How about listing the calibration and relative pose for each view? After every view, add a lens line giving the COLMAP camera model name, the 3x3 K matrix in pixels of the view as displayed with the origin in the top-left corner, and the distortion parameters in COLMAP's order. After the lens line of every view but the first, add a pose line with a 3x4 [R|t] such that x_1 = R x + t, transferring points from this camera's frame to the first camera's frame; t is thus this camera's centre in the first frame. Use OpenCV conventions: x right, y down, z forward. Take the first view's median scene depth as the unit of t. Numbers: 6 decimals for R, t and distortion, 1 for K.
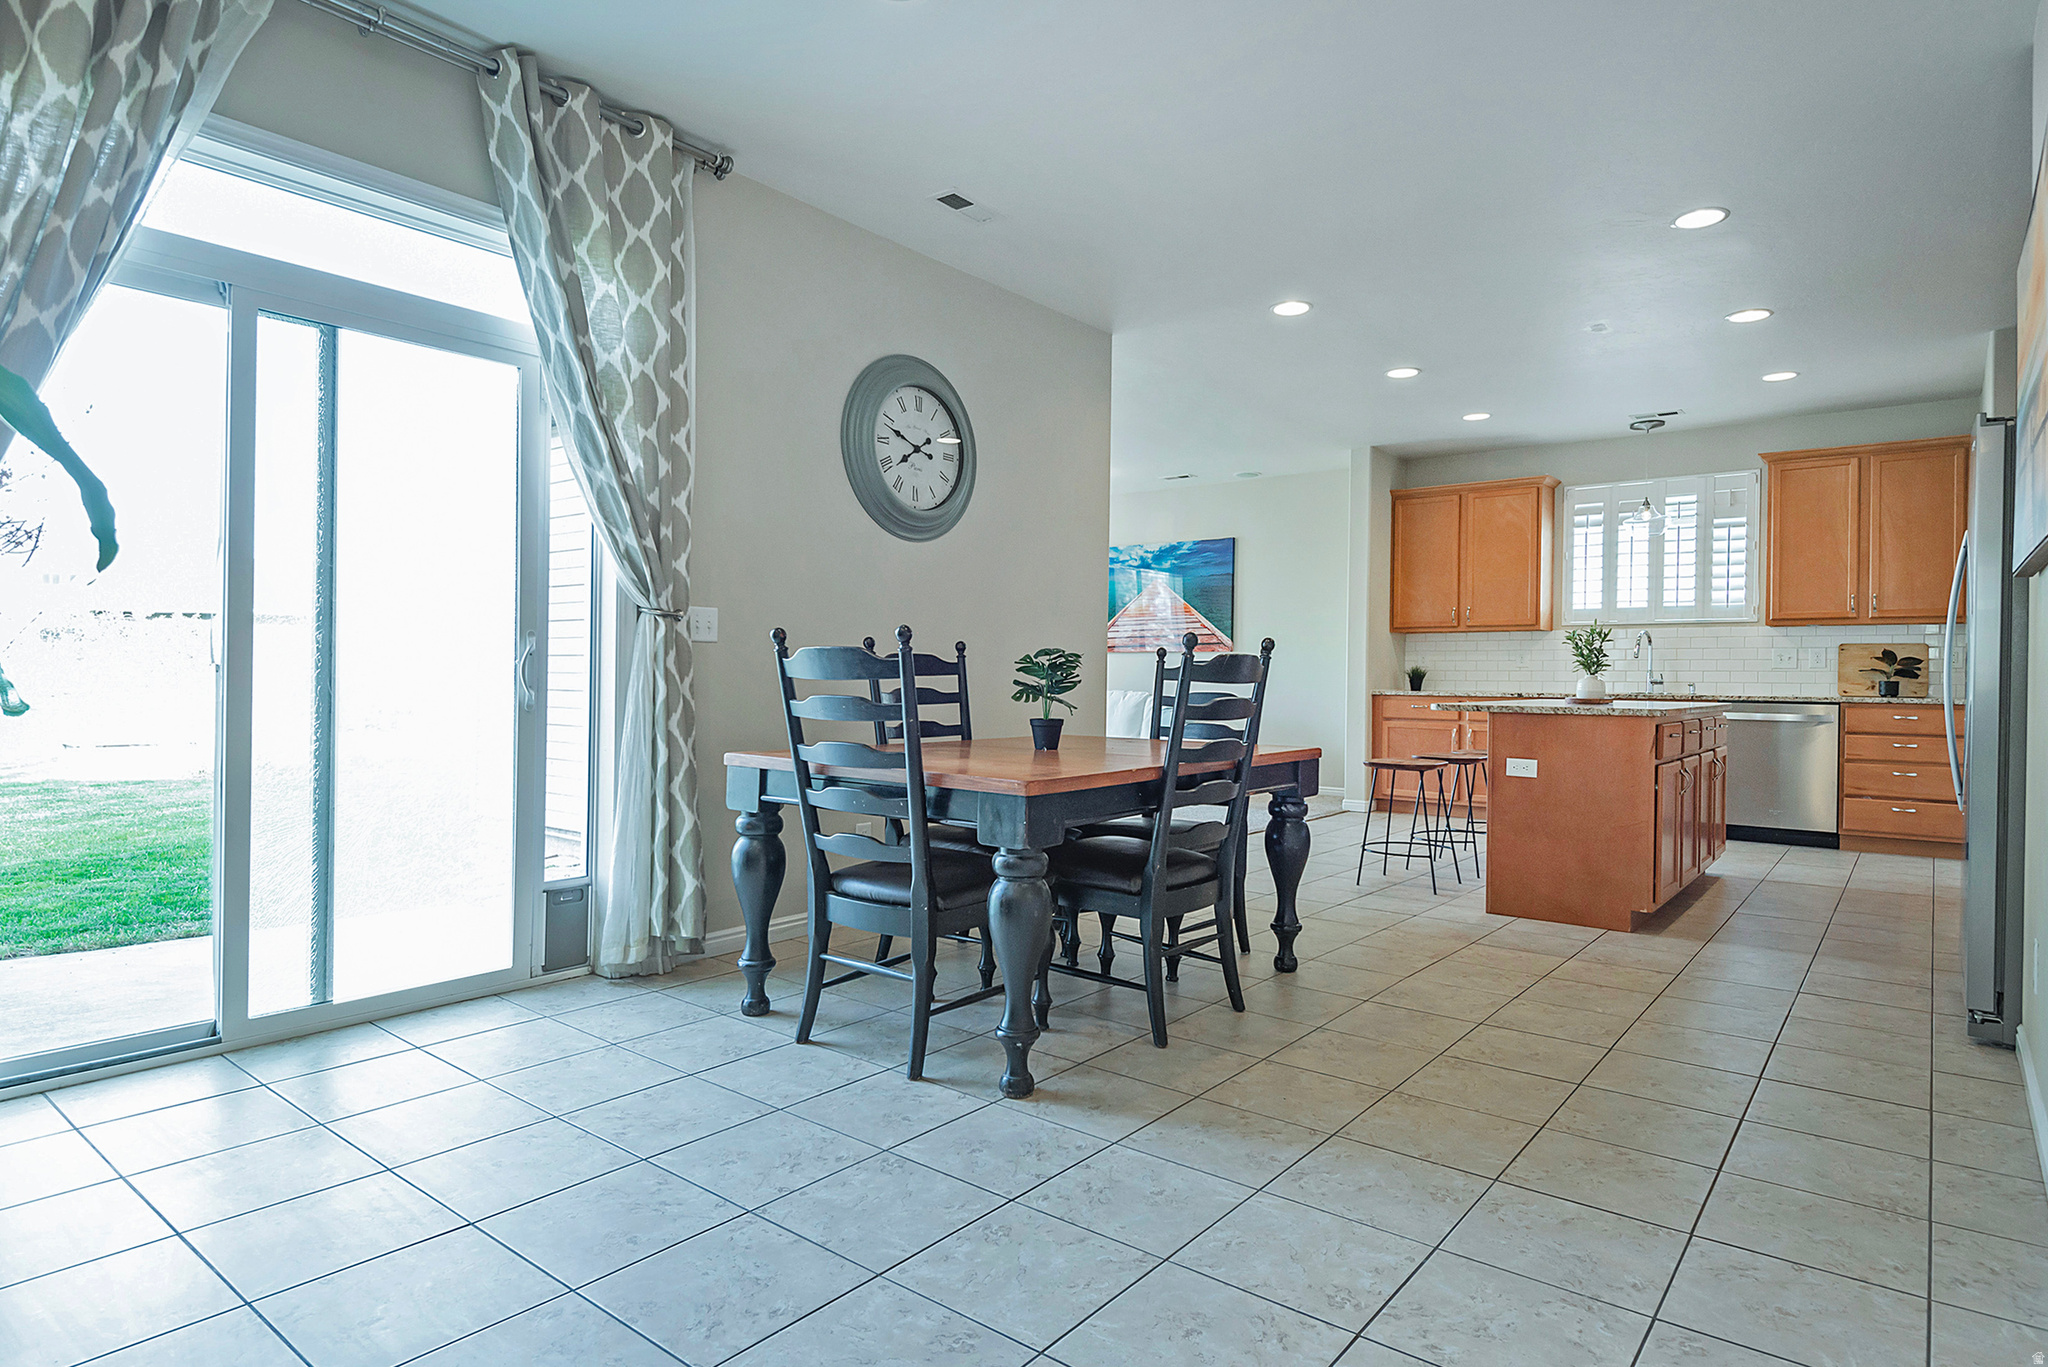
lens RADIAL K [[1115.9, 0, 963.8], [0, 1115.9, 662.4], [0, 0, 1]] dist [0.011282, -0.012372]
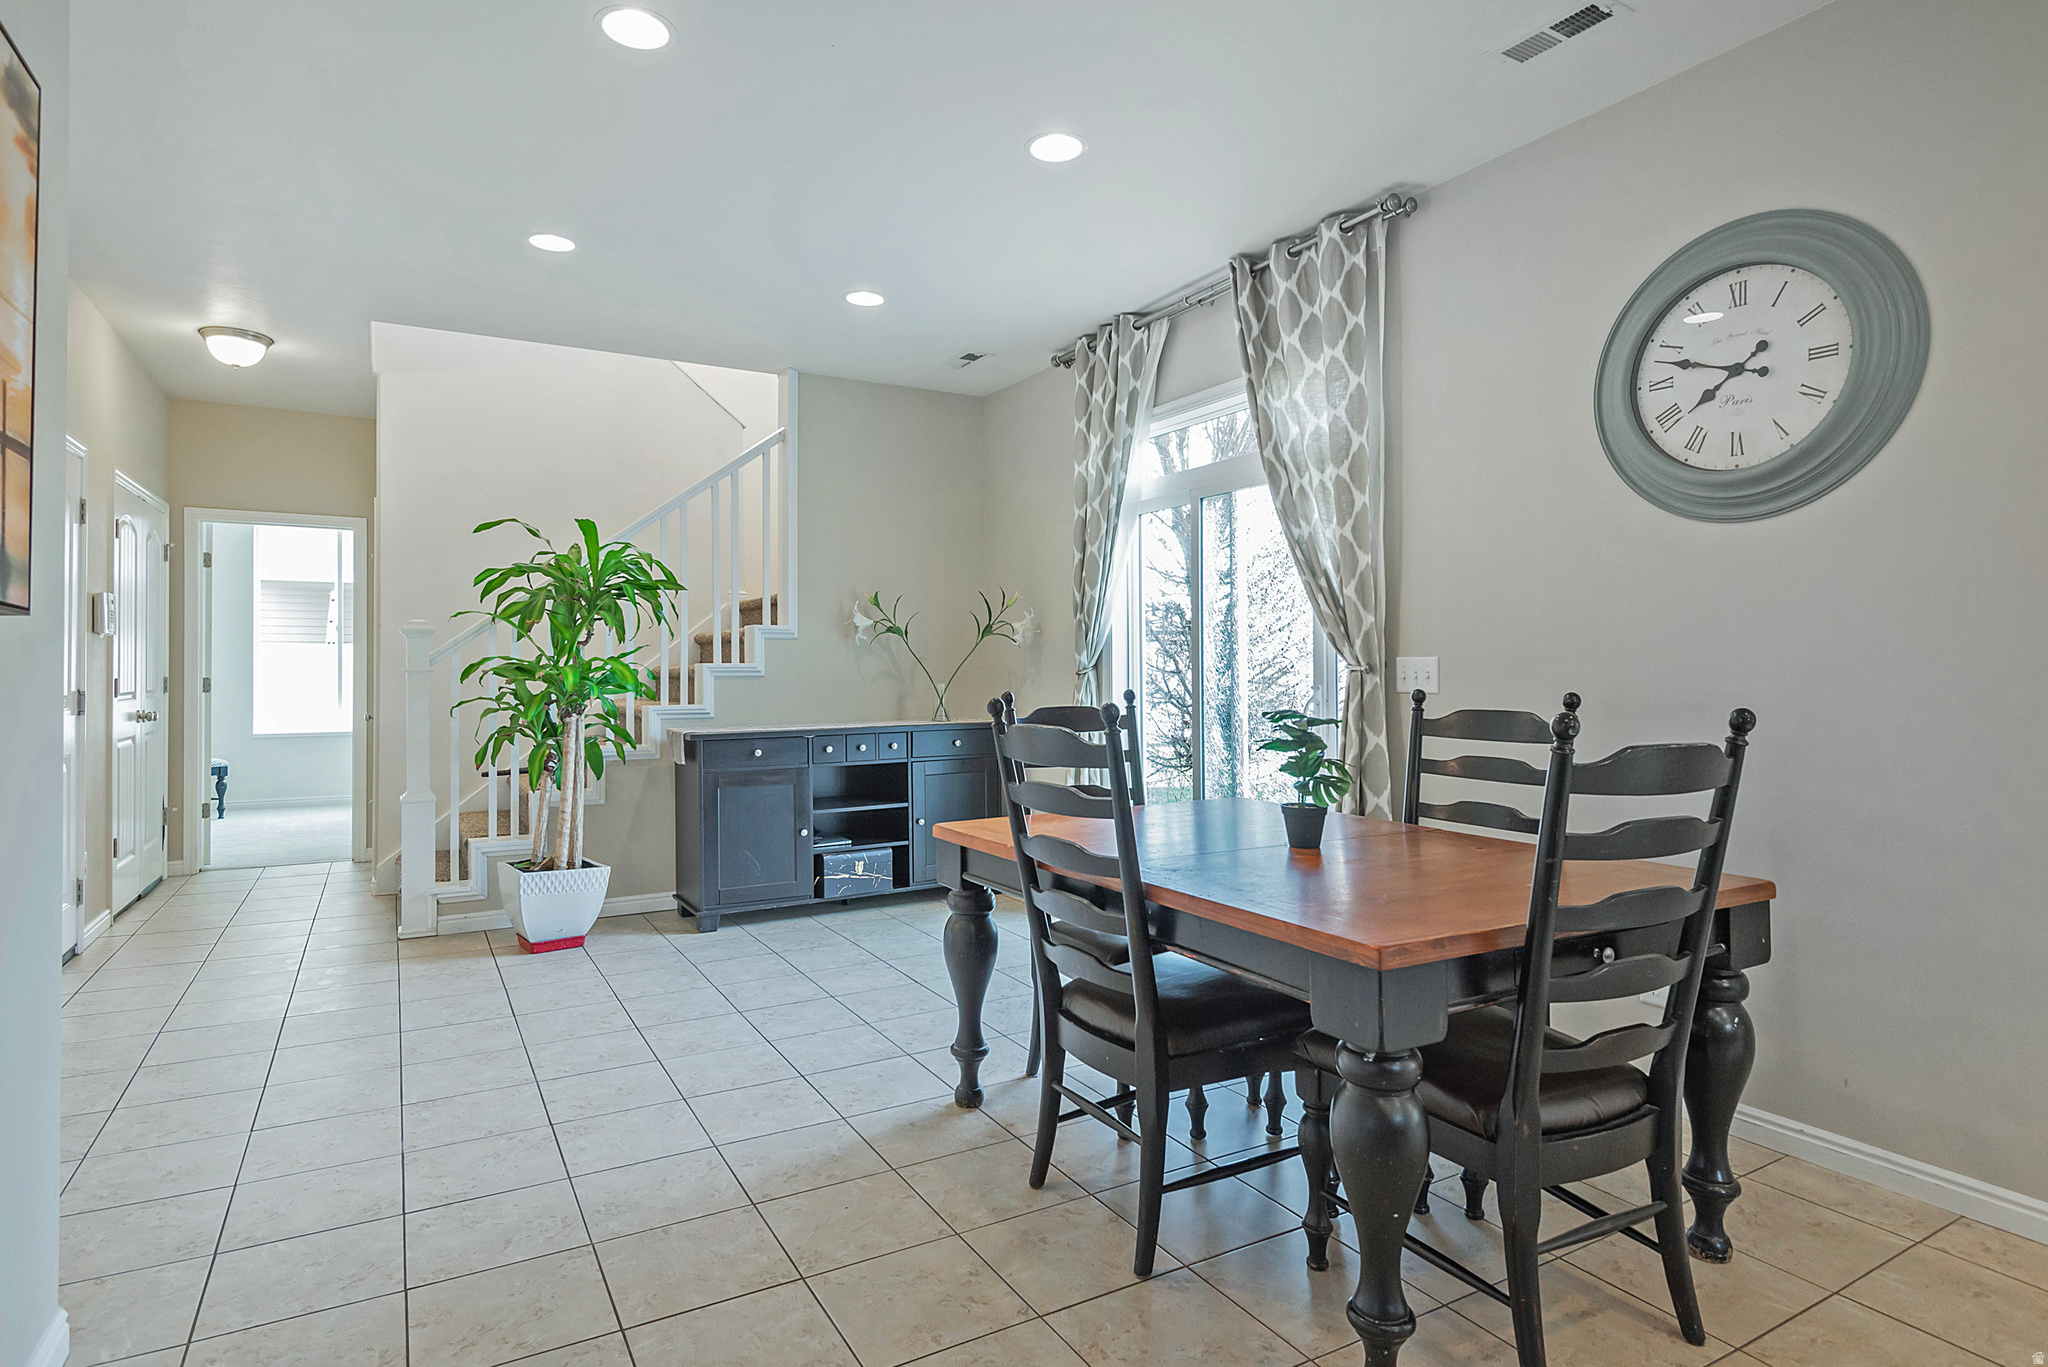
lens RADIAL K [[1110.7, 0, 1063.5], [0, 1110.7, 663.6], [0, 0, 1]] dist [0.037161, -0.015250]
pose [[-0.314666, -0.012766, -0.949117, 0.584843], [0.007557, 0.999844, -0.015954, -0.025418], [0.949173, -0.012193, -0.314520, 0.765296]]
